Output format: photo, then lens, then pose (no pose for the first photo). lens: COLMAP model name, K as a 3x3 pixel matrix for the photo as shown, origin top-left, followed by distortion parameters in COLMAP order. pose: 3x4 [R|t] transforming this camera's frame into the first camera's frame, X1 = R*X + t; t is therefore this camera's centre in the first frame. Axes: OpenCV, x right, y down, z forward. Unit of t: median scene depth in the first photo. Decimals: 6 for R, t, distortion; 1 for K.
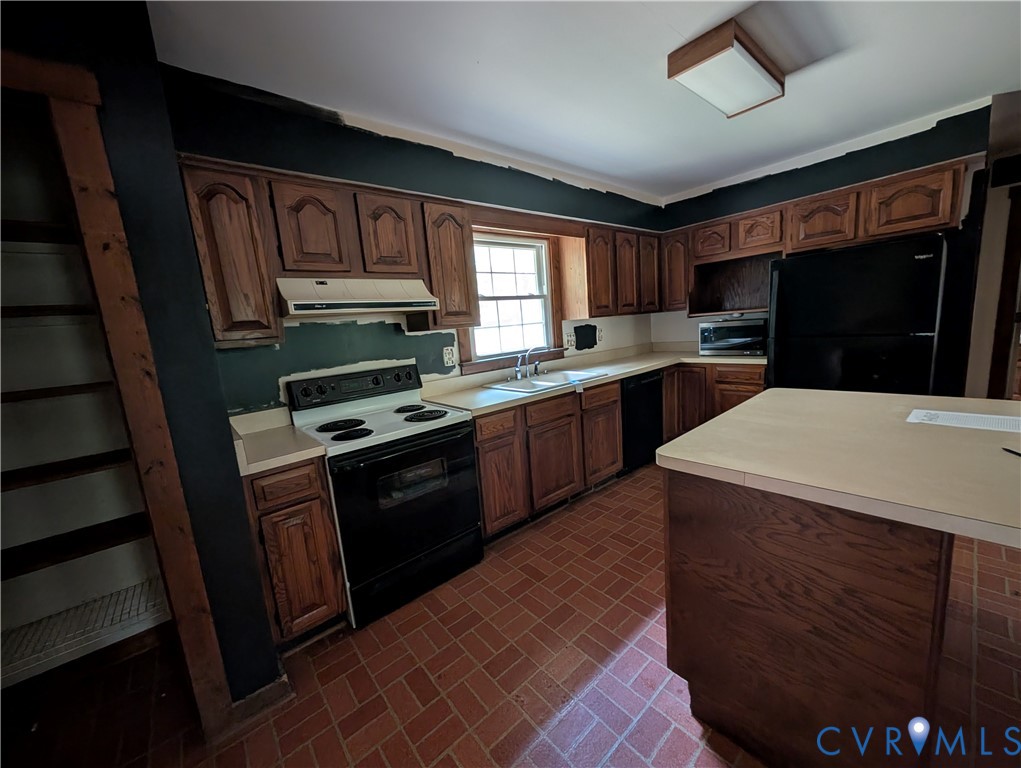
lens RADIAL K [[386.9, 0, 510.5], [0, 386.9, 384.0], [0, 0, 1]] dist [0.005182, -0.000367]
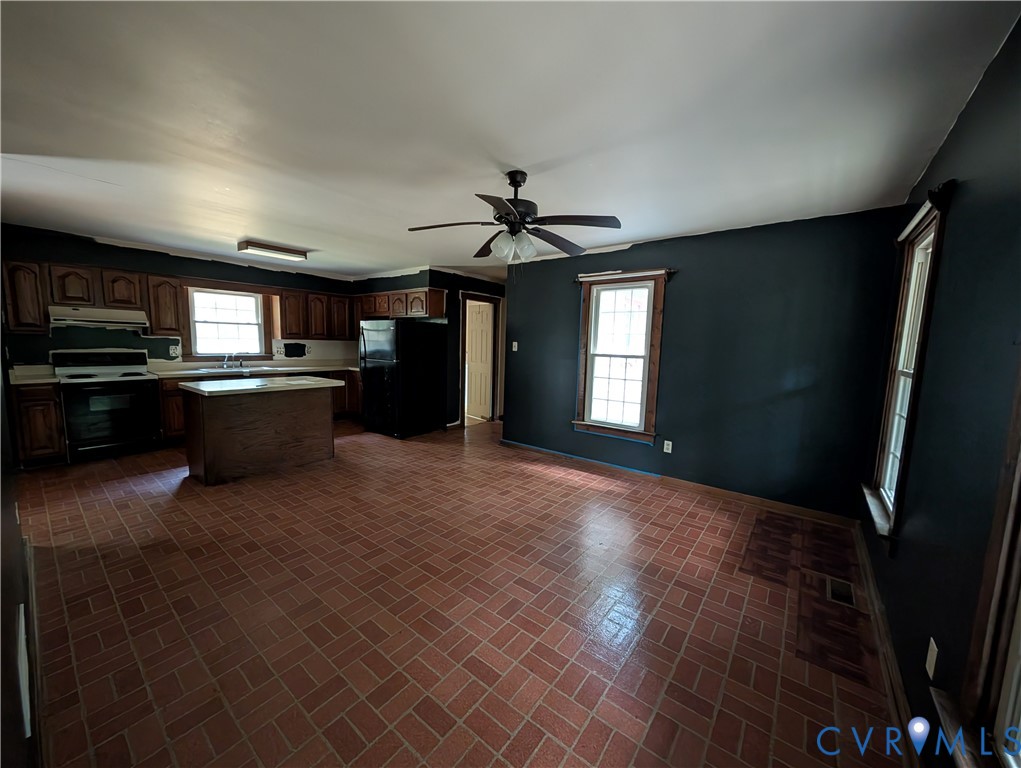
lens RADIAL K [[386.9, 0, 510.5], [0, 386.9, 384.0], [0, 0, 1]] dist [0.005182, -0.000367]
pose [[0.977358, 0.083617, 0.194368, 1.174299], [-0.073754, 0.995620, -0.057455, 0.082469], [-0.198321, 0.041819, 0.979245, -1.257213]]
